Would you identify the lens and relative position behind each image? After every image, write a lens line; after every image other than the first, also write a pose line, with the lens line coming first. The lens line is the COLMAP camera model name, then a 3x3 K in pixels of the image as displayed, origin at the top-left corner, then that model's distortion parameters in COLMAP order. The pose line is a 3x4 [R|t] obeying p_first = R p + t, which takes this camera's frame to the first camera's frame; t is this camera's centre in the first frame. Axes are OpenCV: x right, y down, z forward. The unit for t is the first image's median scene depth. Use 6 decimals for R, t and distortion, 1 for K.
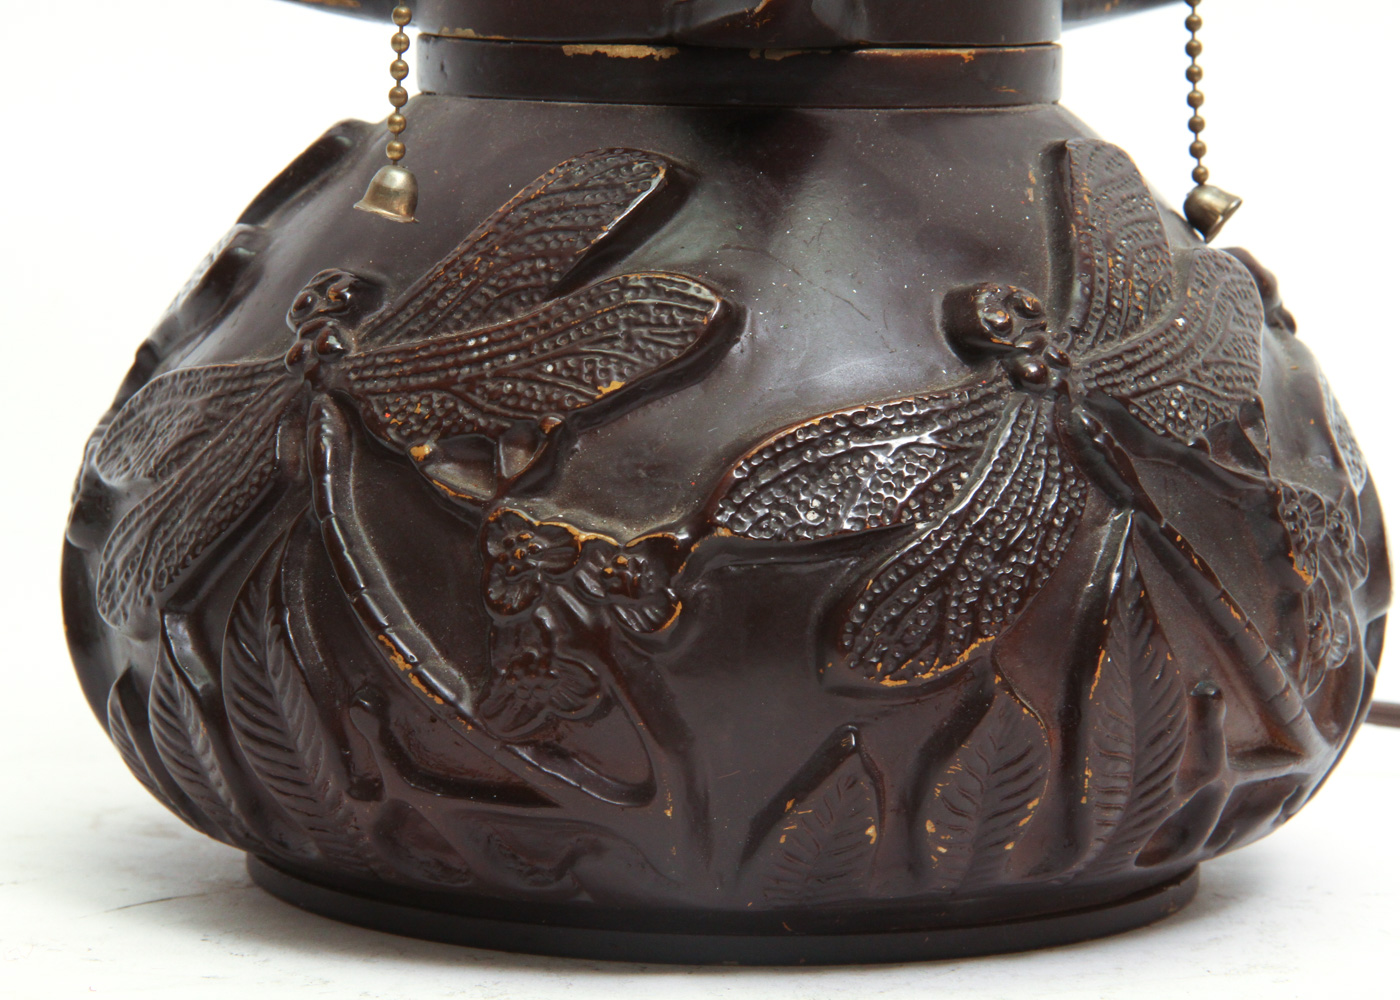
lens RADIAL K [[5312.4, 0, 704.7], [0, 5312.4, 498.4], [0, 0, 1]] dist [0.242399, 0.000000]
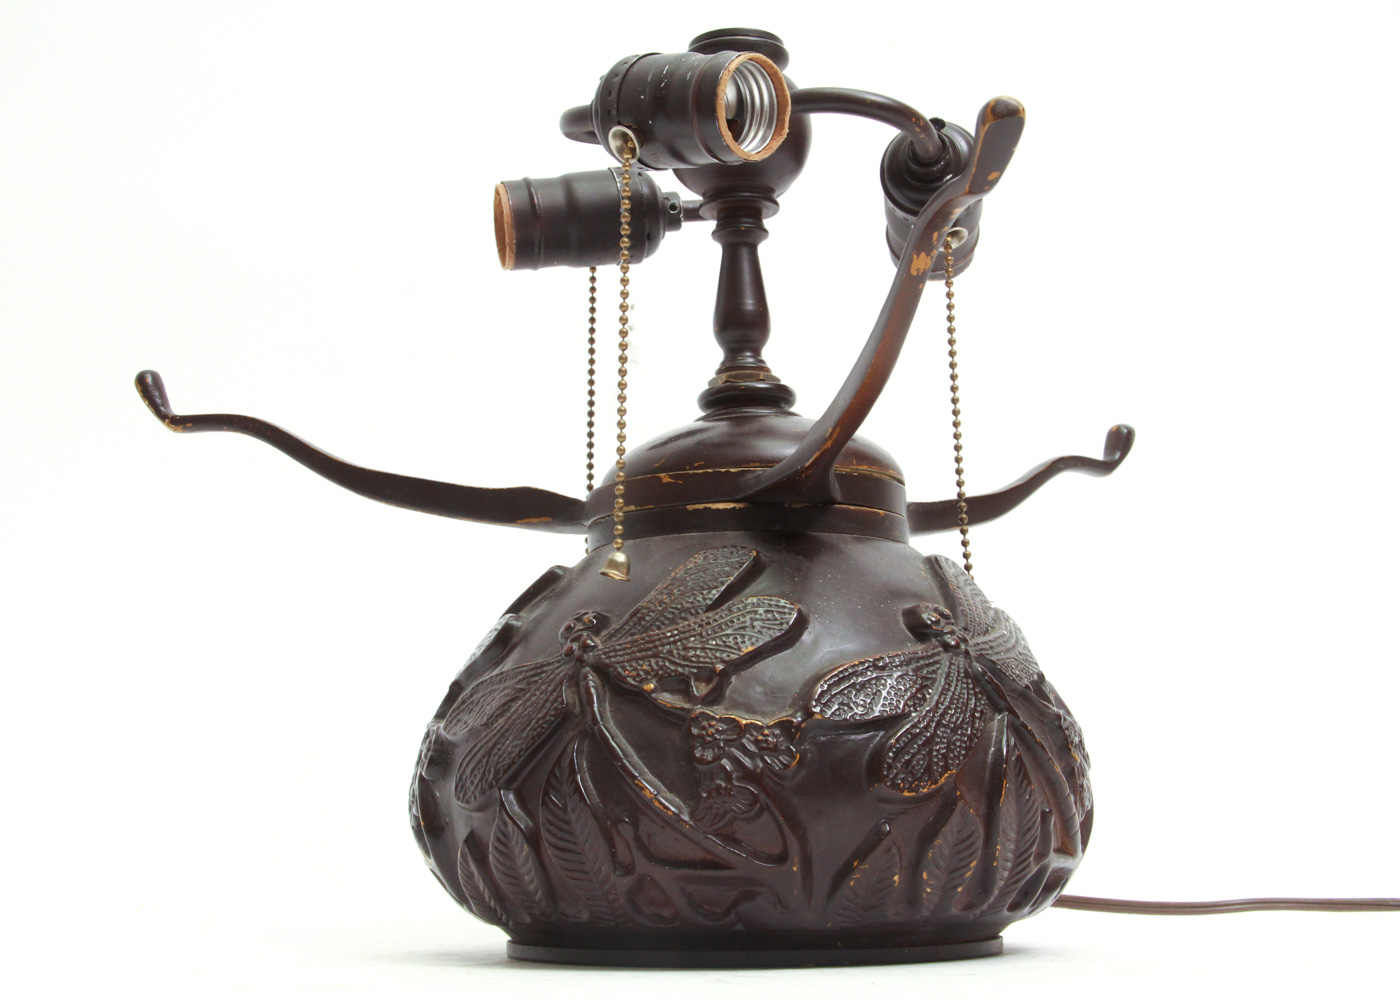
lens RADIAL K [[2160.0, 0, 702.5], [0, 2160.0, 502.7], [0, 0, 1]] dist [-0.007122, 0.000000]
pose [[0.985702, -0.005448, 0.168411, -0.162947], [0.049268, 0.965116, -0.257144, 0.126116], [-0.161135, 0.261764, 0.951585, 0.243130]]
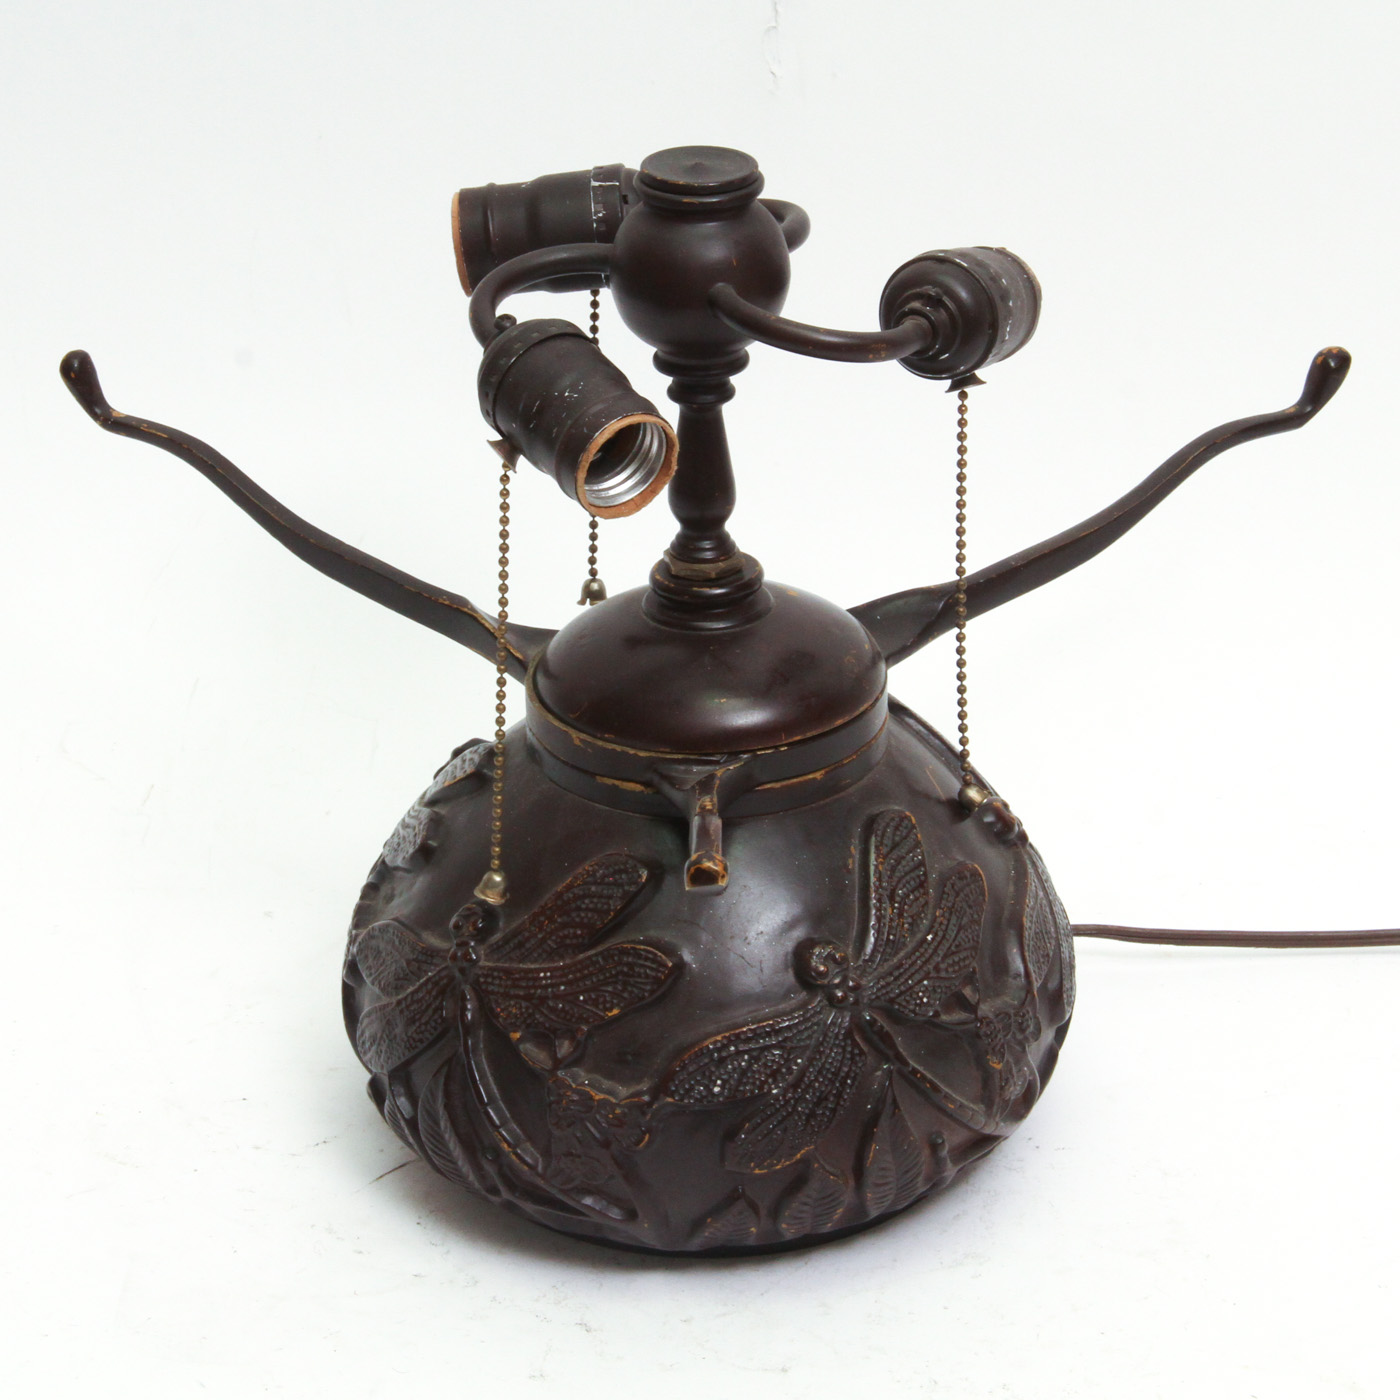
lens RADIAL K [[4646.8, 0, 693.2], [0, 4646.8, 696.3], [0, 0, 1]] dist [0.134215, 0.000000]
pose [[0.995953, 0.014854, -0.088634, 0.153891], [0.015258, 0.943980, 0.329649, -0.664214], [0.088566, -0.329668, 0.939934, -0.510199]]
